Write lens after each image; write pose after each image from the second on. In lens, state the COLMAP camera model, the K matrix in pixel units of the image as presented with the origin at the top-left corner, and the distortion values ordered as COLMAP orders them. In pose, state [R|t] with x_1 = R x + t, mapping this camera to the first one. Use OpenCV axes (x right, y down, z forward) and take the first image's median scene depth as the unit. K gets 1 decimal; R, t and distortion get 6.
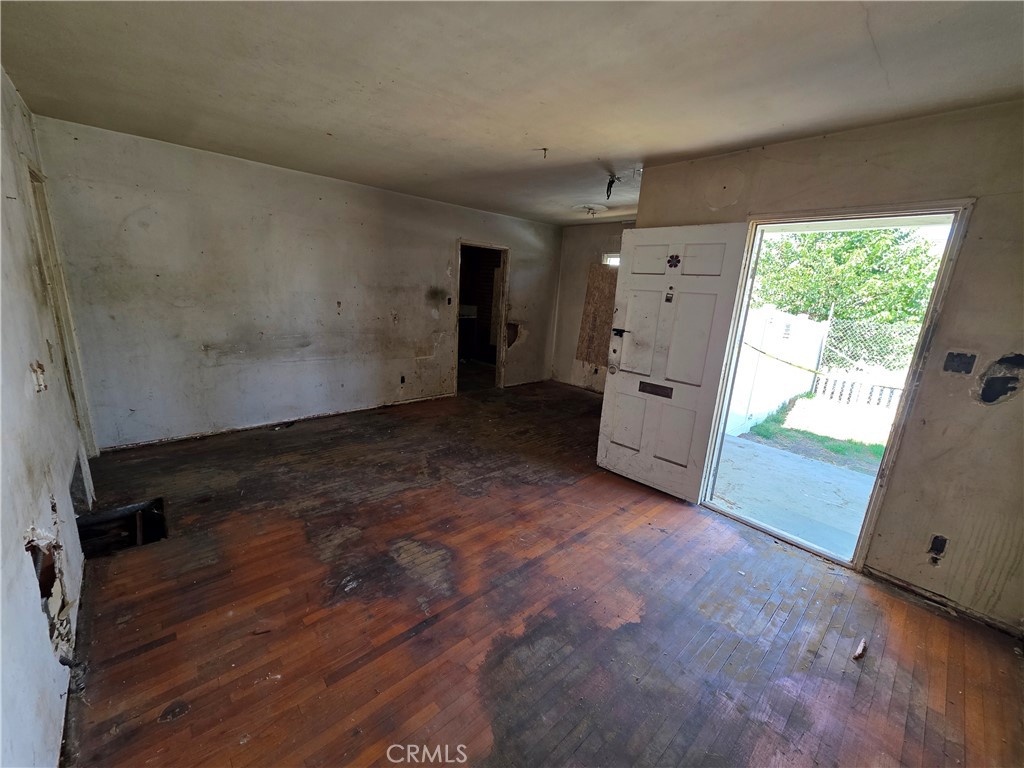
lens RADIAL K [[406.7, 0, 511.6], [0, 406.7, 386.7], [0, 0, 1]] dist [0.003830, 0.000017]
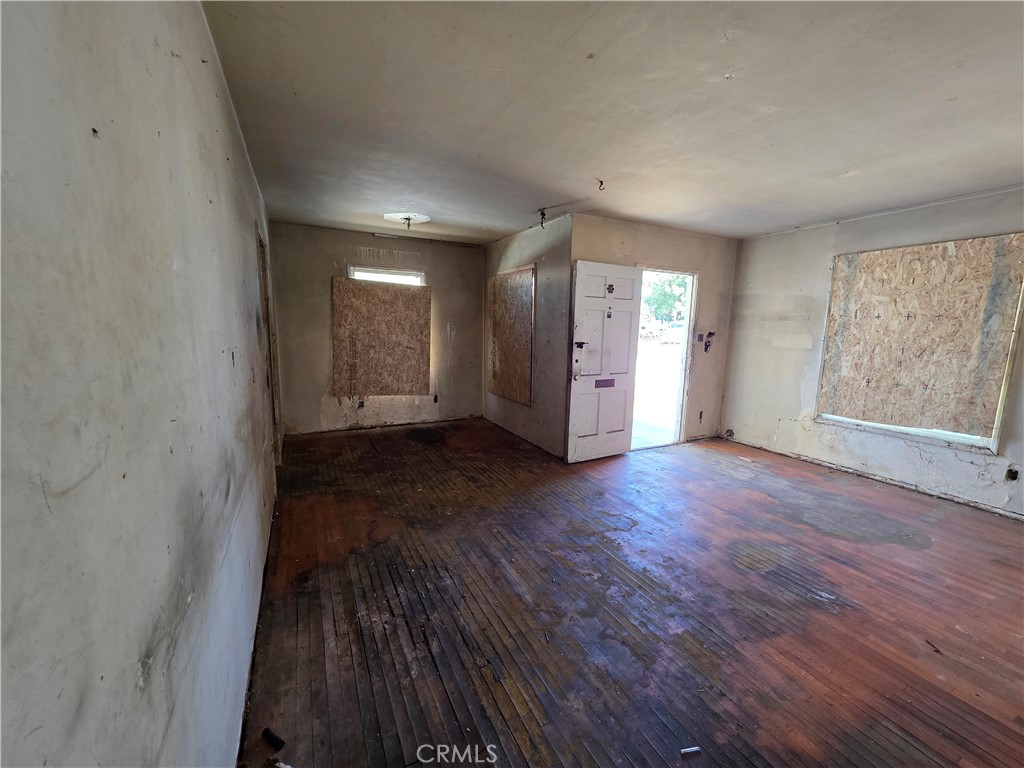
lens RADIAL K [[406.7, 0, 511.1], [0, 406.7, 385.1], [0, 0, 1]] dist [0.003830, 0.000017]
pose [[0.263939, -0.192470, 0.945141, -0.940372], [0.226662, 0.964825, 0.133181, -0.222974], [-0.937529, 0.179076, 0.298280, 0.849745]]
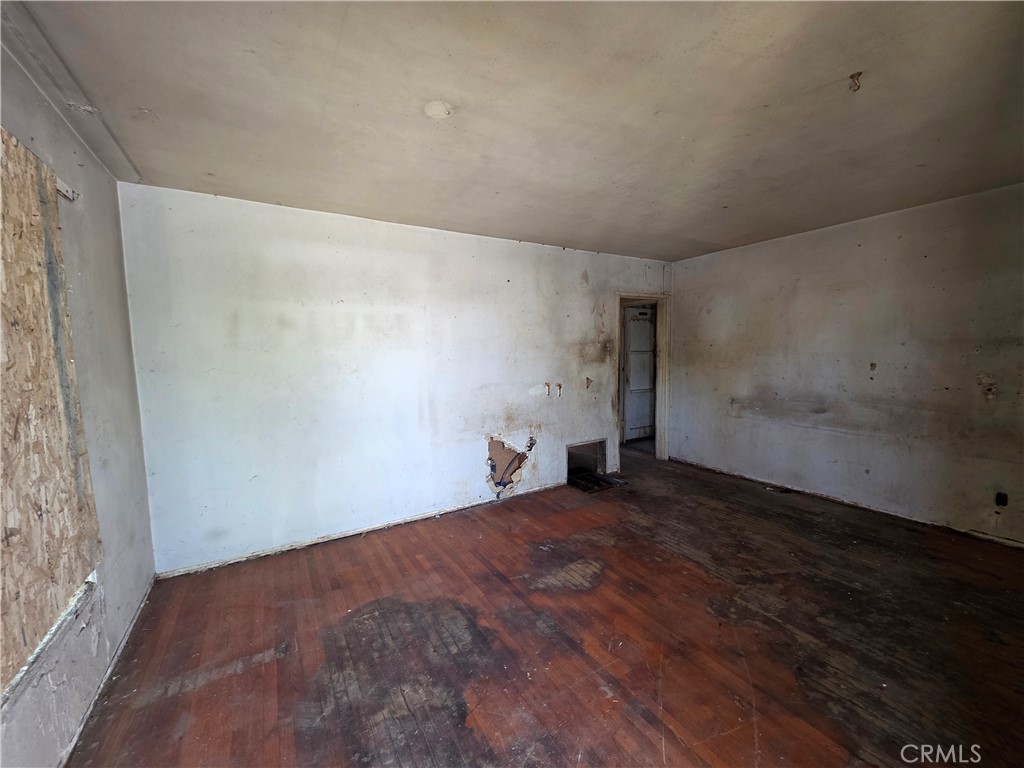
lens RADIAL K [[406.7, 0, 509.8], [0, 406.7, 386.8], [0, 0, 1]] dist [0.003830, 0.000017]
pose [[-0.195517, 0.031840, -0.980183, 0.629018], [-0.227727, 0.970679, 0.076956, -0.086666], [0.953894, 0.238260, -0.182534, 0.636473]]
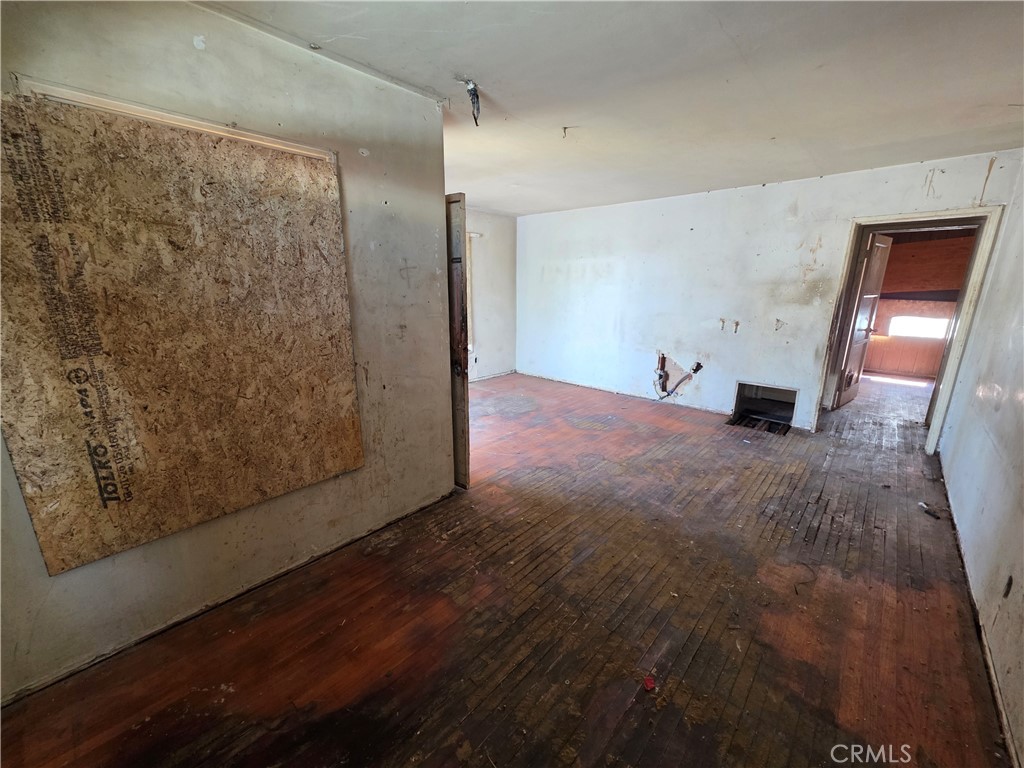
lens RADIAL K [[406.7, 0, 511.9], [0, 406.7, 385.6], [0, 0, 1]] dist [0.003830, 0.000017]
pose [[-0.994125, -0.038990, -0.100967, 0.234476], [-0.081788, 0.881610, 0.464838, -0.413382], [0.070890, 0.470365, -0.879620, 1.791139]]
